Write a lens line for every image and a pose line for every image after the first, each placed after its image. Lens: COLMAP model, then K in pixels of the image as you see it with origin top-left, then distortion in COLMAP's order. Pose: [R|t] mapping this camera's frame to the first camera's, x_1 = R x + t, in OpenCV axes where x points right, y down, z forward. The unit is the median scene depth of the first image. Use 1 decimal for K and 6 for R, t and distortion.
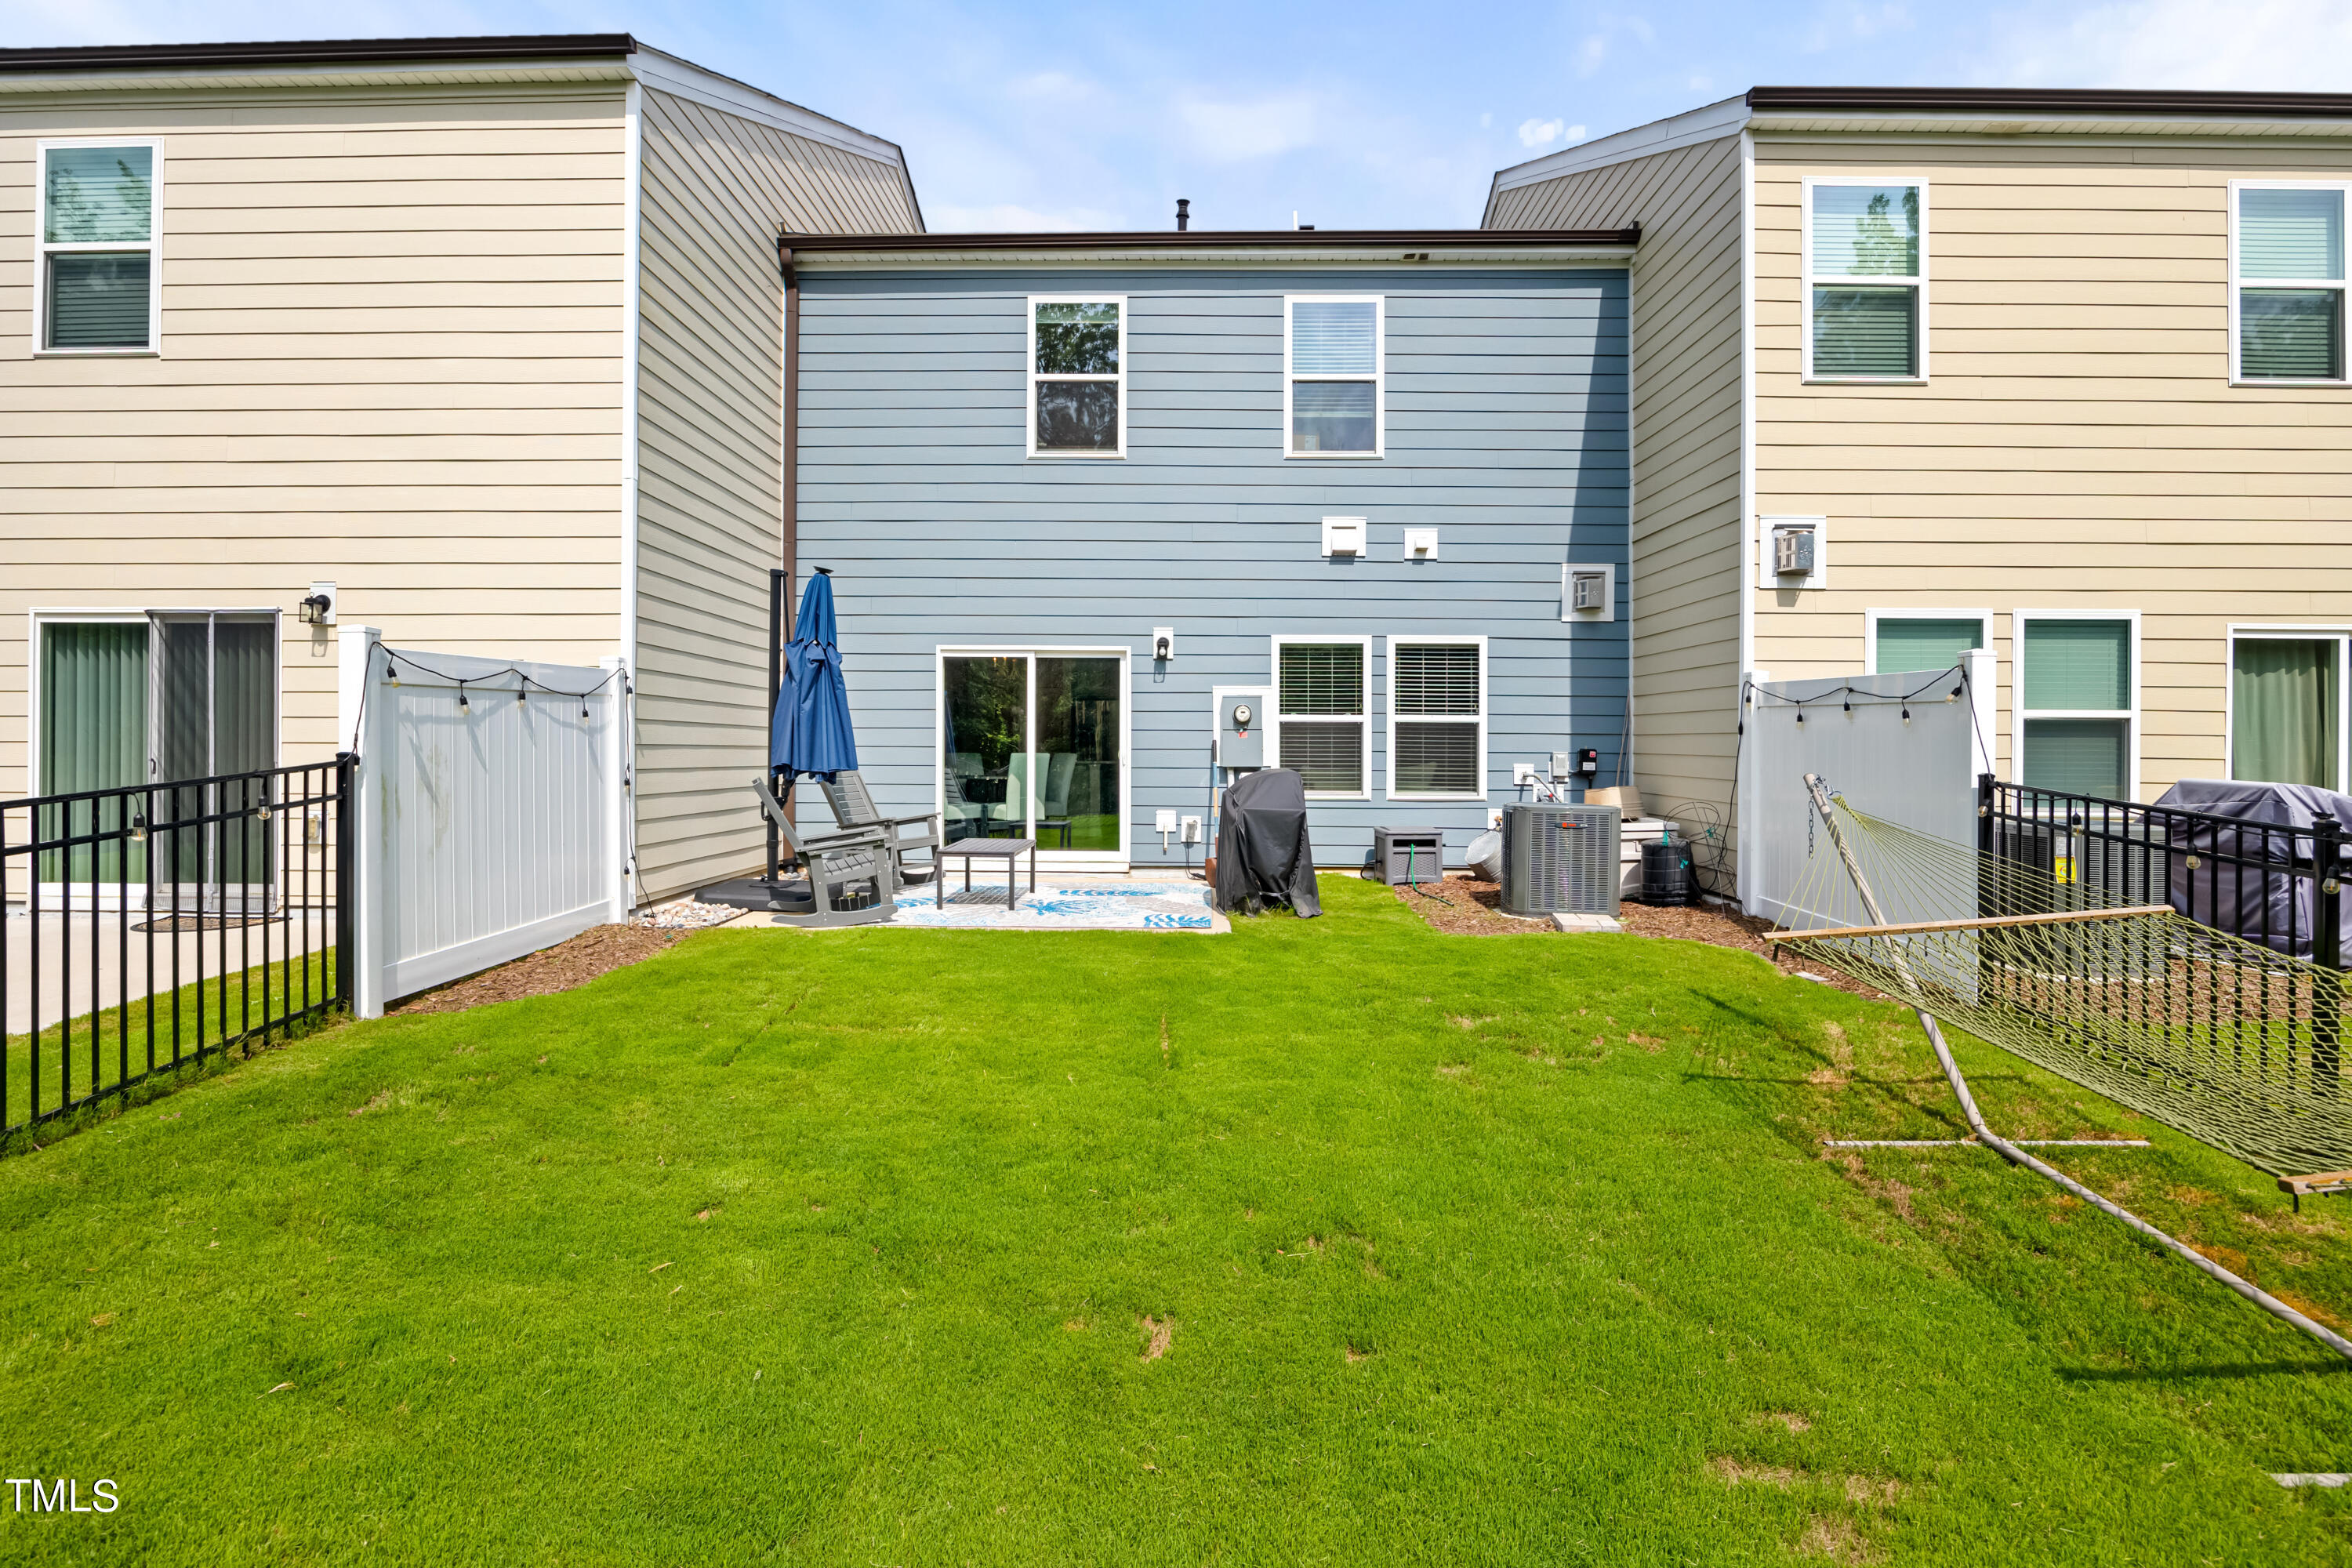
lens RADIAL K [[1163.4, 0, 1167.7], [0, 1163.4, 751.2], [0, 0, 1]] dist [-0.015100, 0.001323]
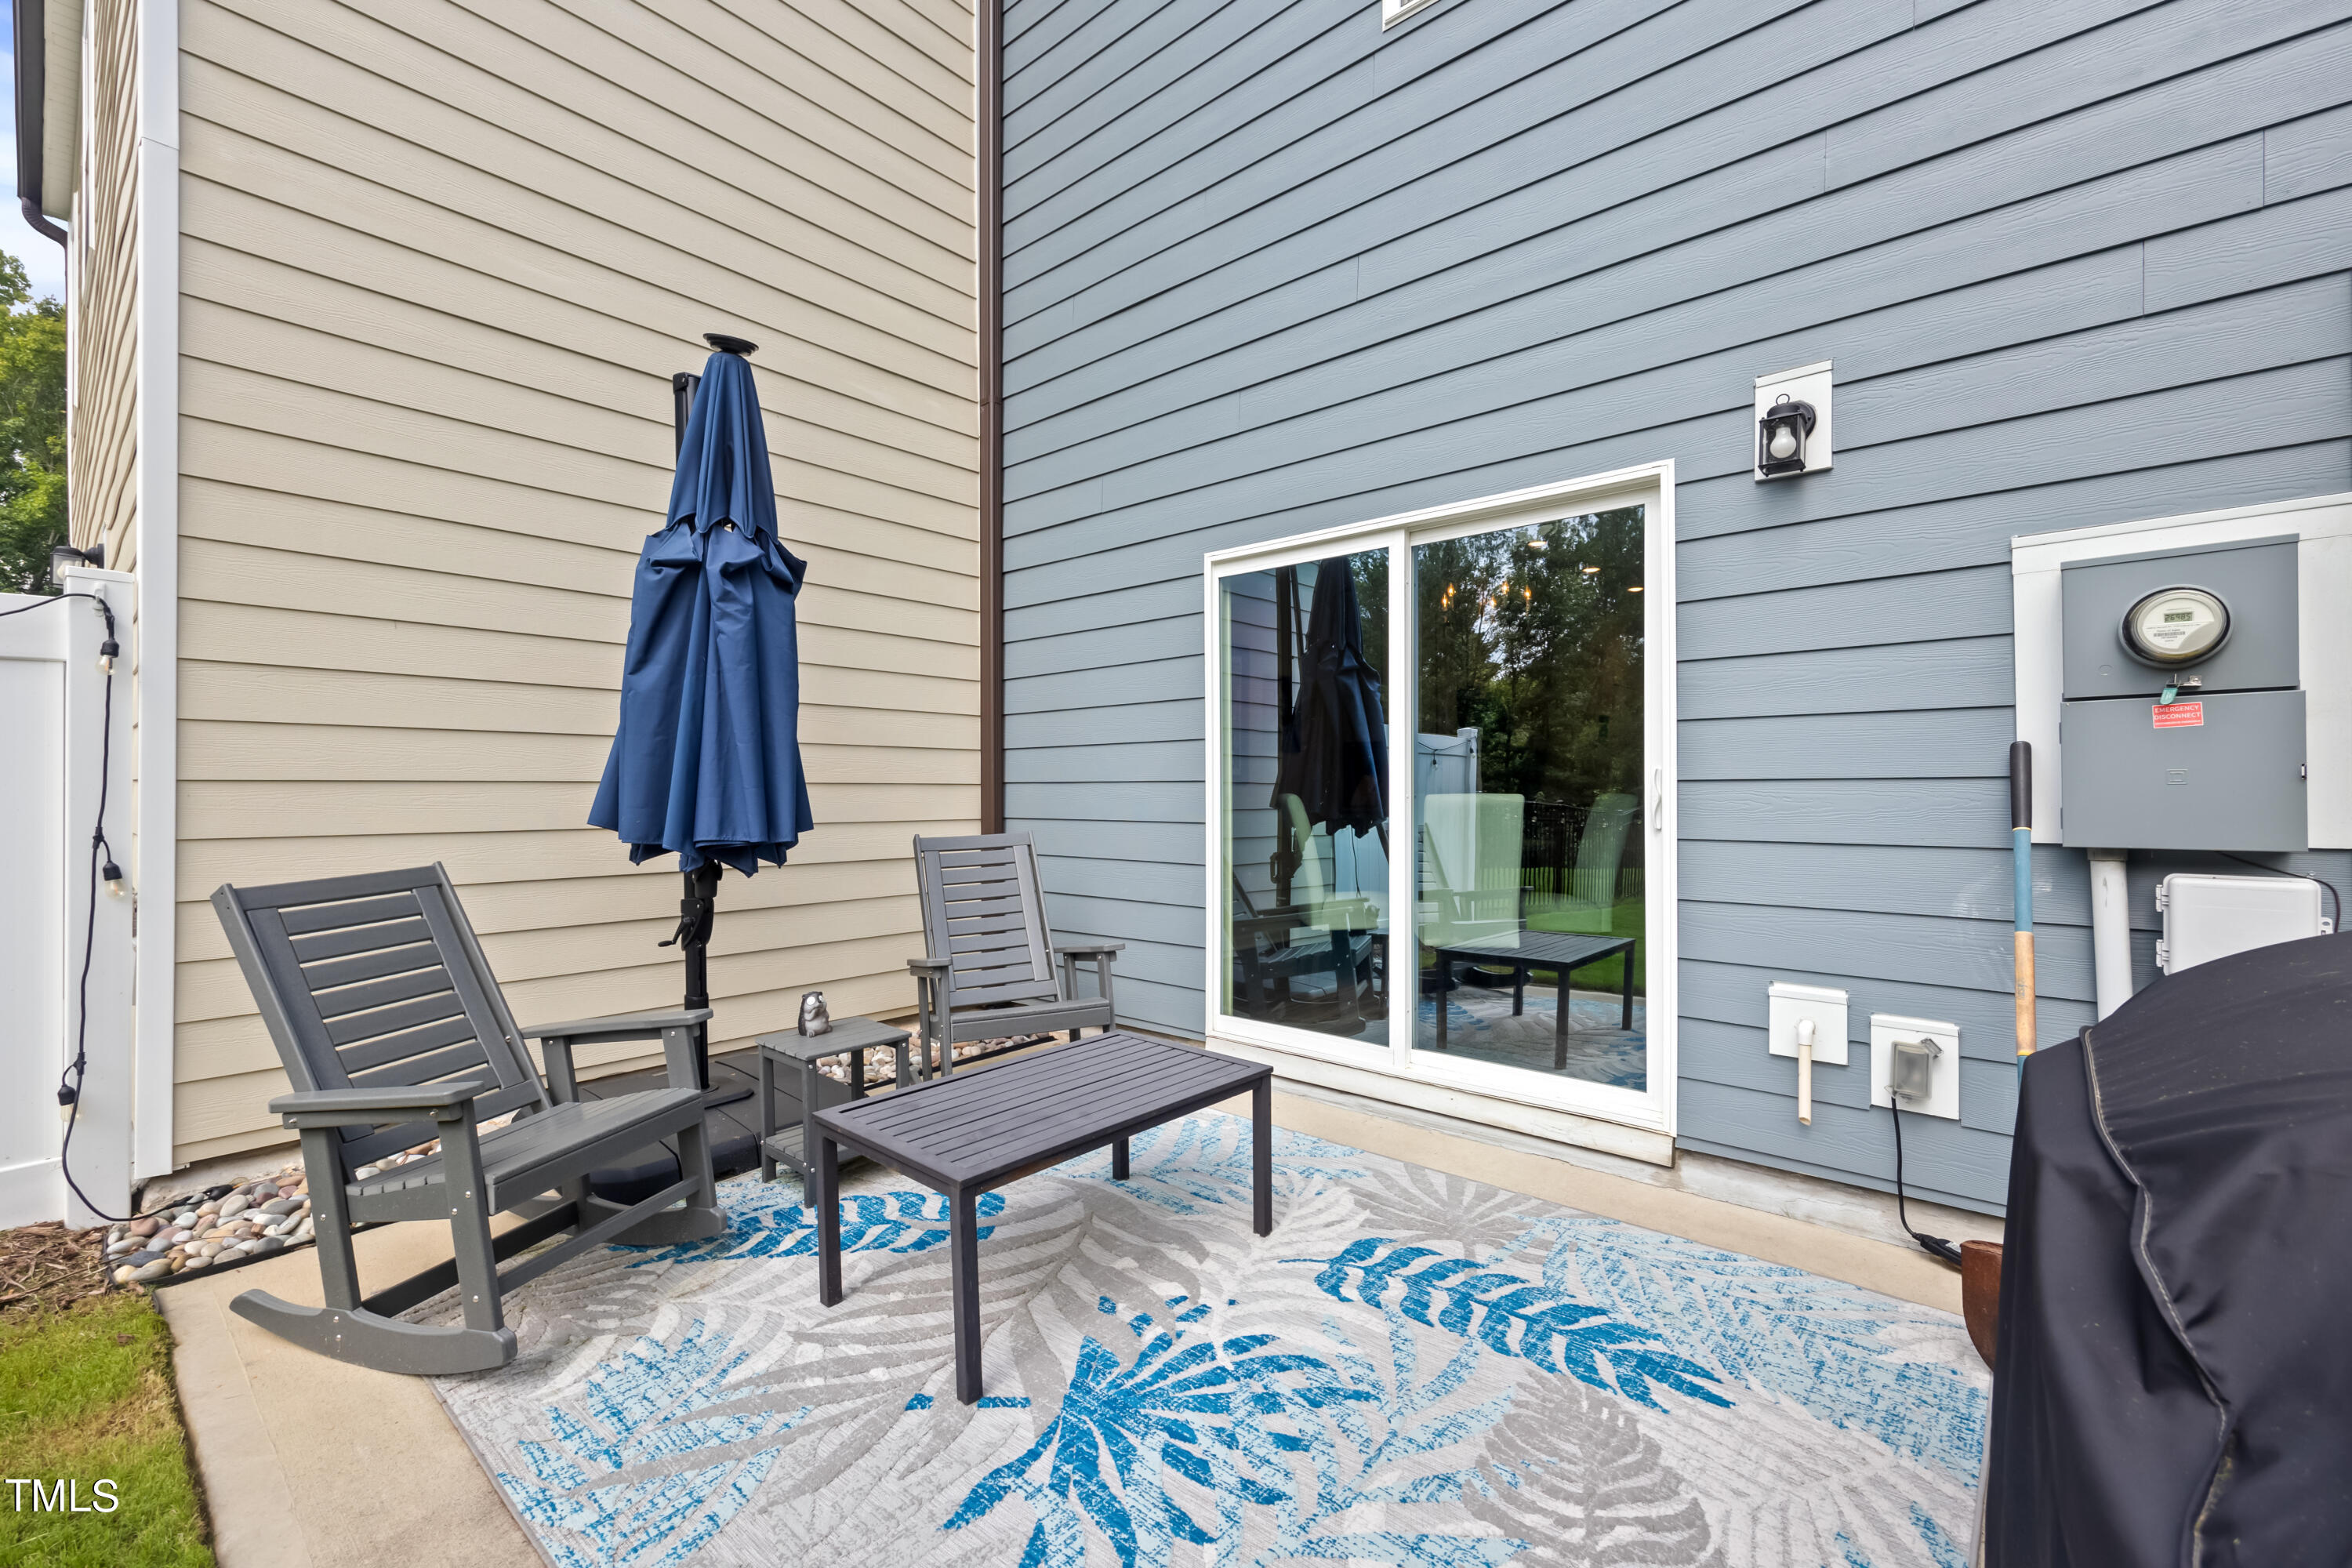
lens RADIAL K [[982.0, 0, 1179.4], [0, 982.0, 787.8], [0, 0, 1]] dist [0.001336, -0.000458]
pose [[0.763141, -0.005052, -0.646212, 0.043039], [0.001870, 0.999983, -0.005610, 0.001607], [0.646229, 0.003073, 0.763137, 0.795371]]
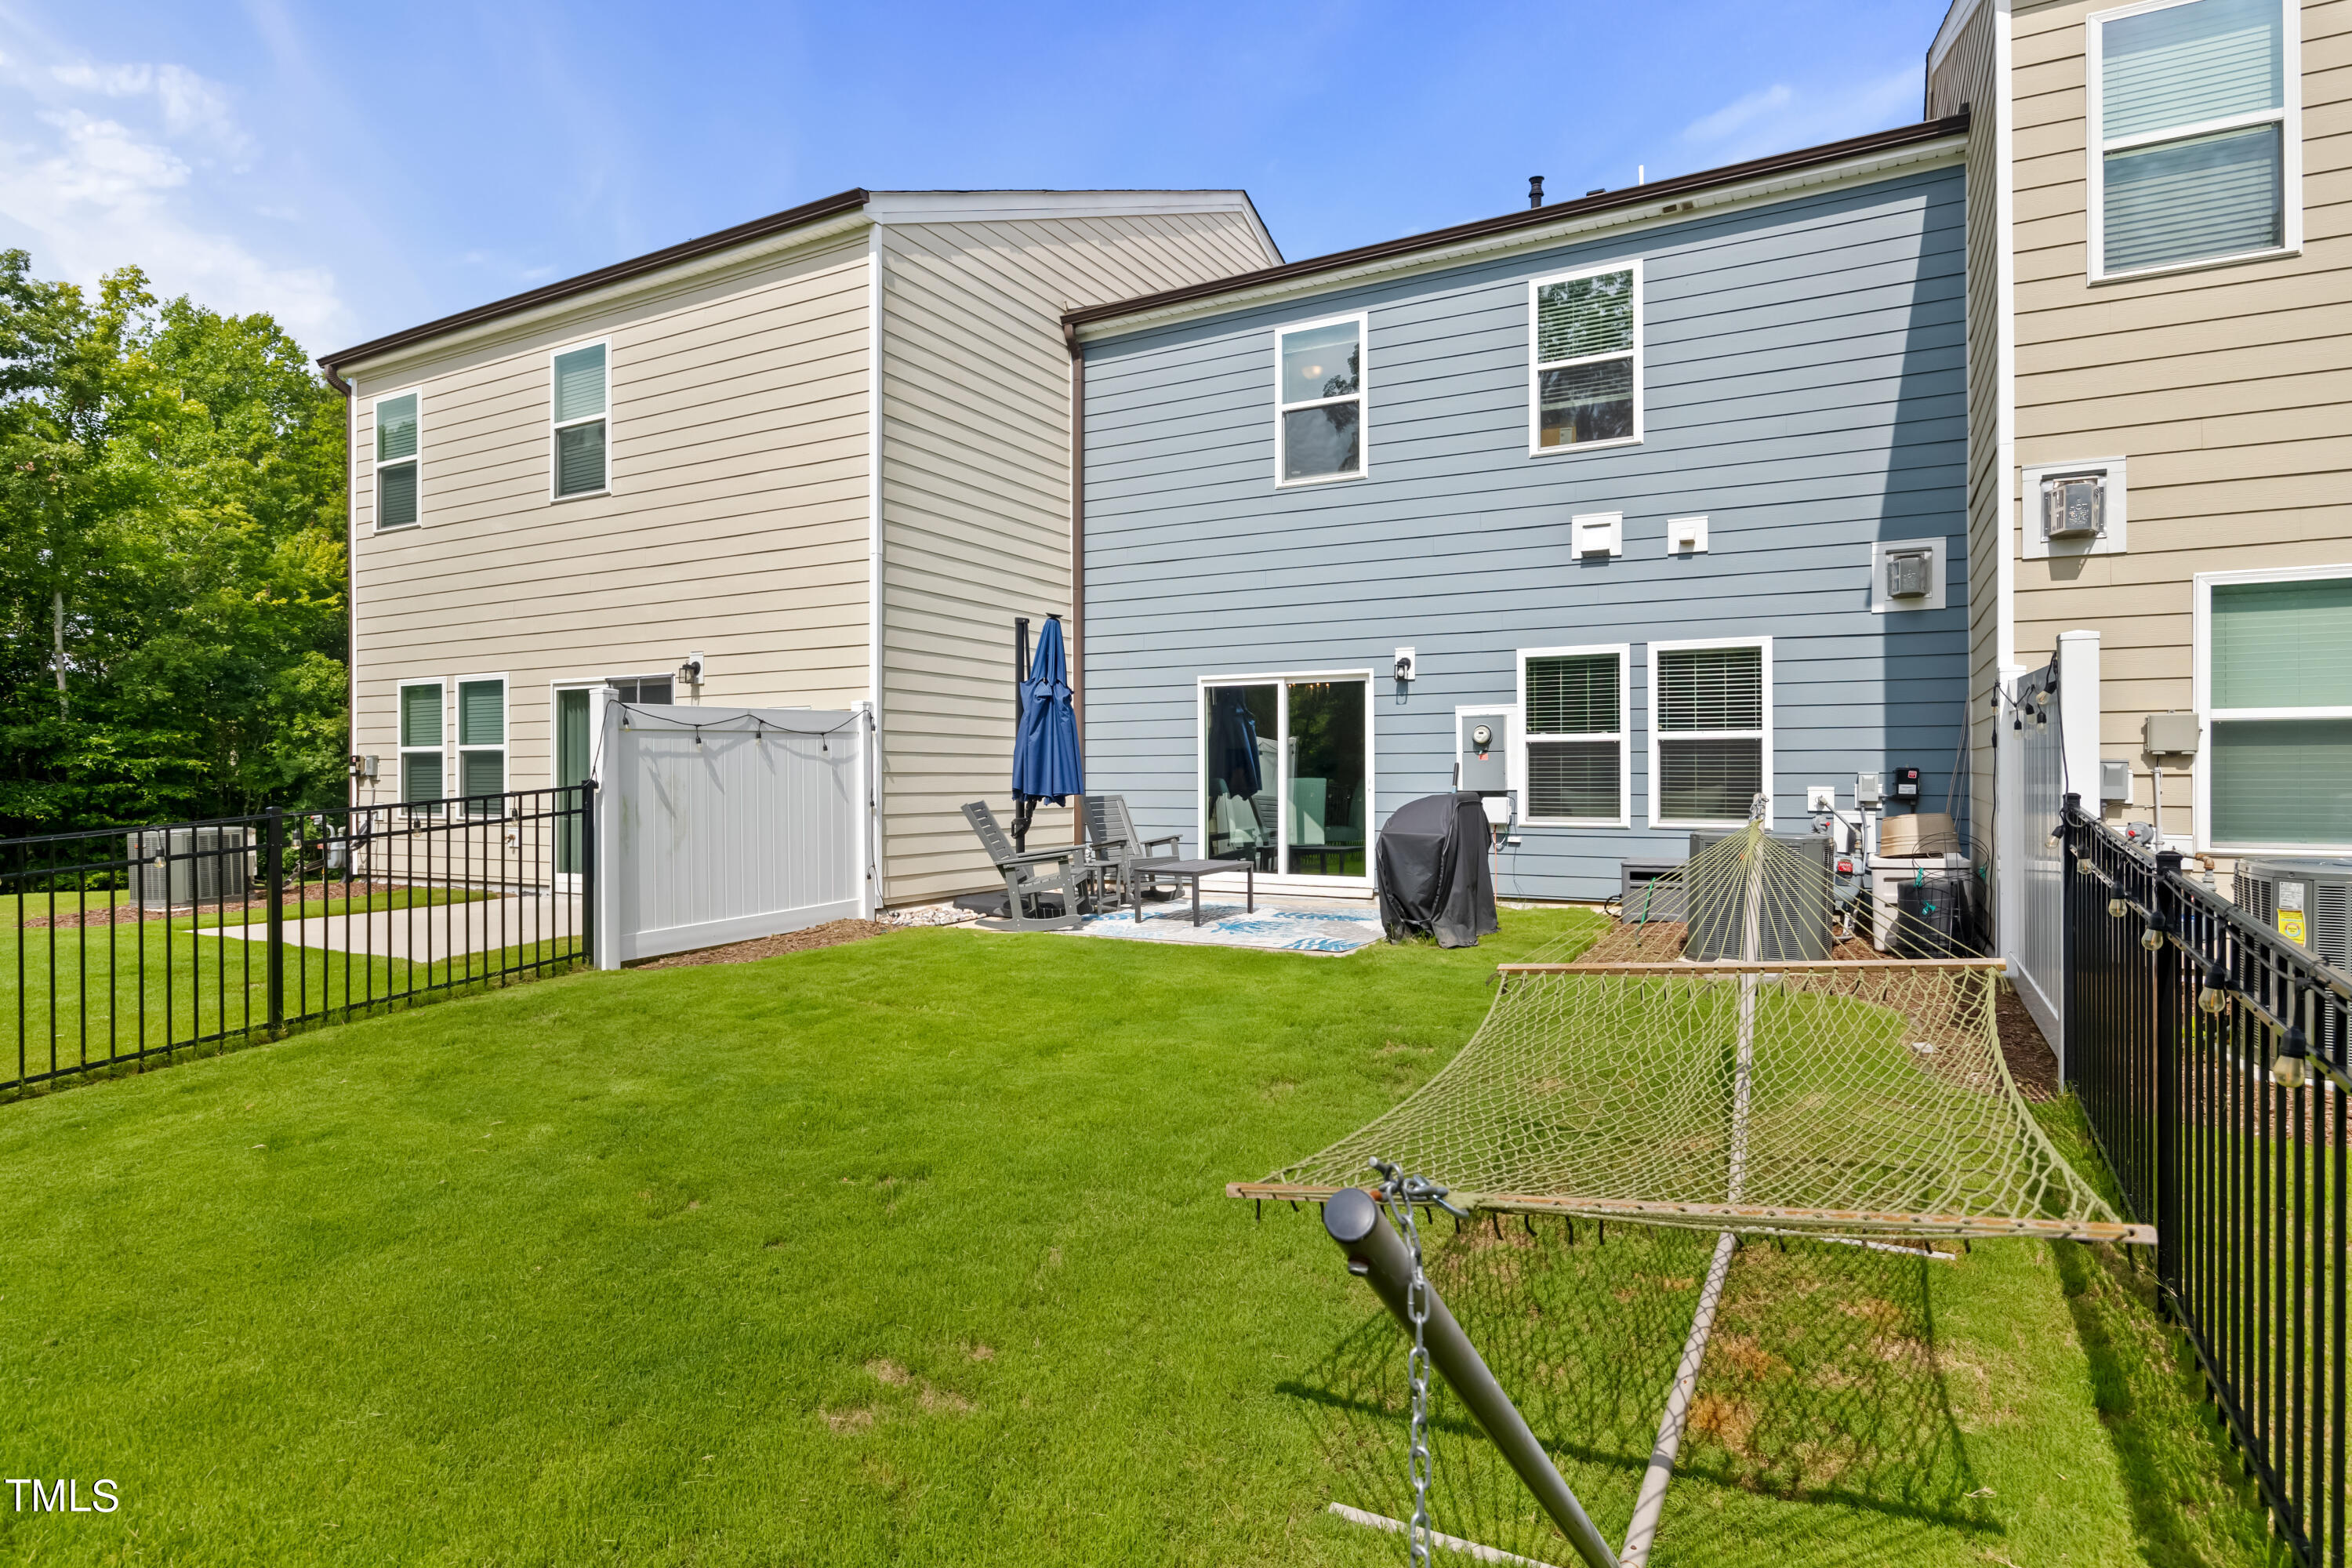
lens RADIAL K [[1231.4, 0, 1179.9], [0, 1231.4, 781.8], [0, 0, 1]] dist [-0.000580, -0.001324]
pose [[0.887396, -0.005497, -0.460975, 0.339532], [0.006742, 0.999977, 0.001054, 0.003820], [0.460958, -0.004043, 0.887413, 0.001354]]
